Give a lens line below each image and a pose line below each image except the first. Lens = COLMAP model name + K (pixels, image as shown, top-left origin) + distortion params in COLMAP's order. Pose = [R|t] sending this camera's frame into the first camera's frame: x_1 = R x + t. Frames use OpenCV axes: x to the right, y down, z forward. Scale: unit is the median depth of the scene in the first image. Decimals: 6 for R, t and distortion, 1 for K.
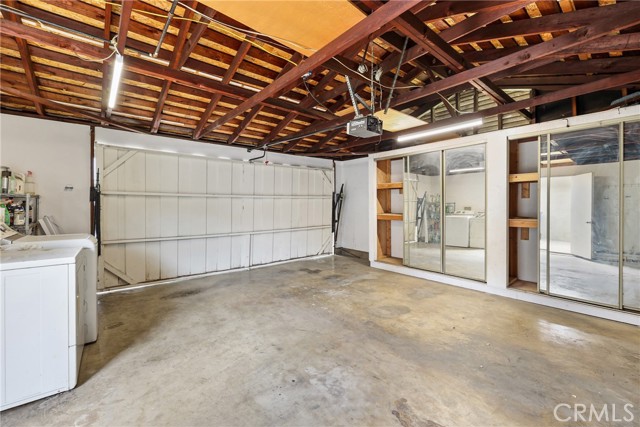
lens RADIAL K [[261.7, 0, 320.1], [0, 261.7, 211.3], [0, 0, 1]] dist [0.000985, 0.000091]
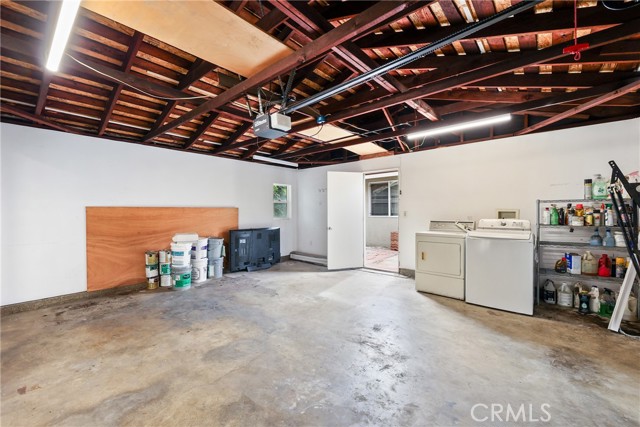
lens RADIAL K [[261.7, 0, 320.1], [0, 261.7, 211.3], [0, 0, 1]] dist [0.000985, 0.000091]
pose [[-0.985977, 0.007714, -0.166701, 0.156562], [0.004220, 0.999764, 0.021304, -0.041082], [0.166826, 0.020302, -0.985777, 1.909081]]
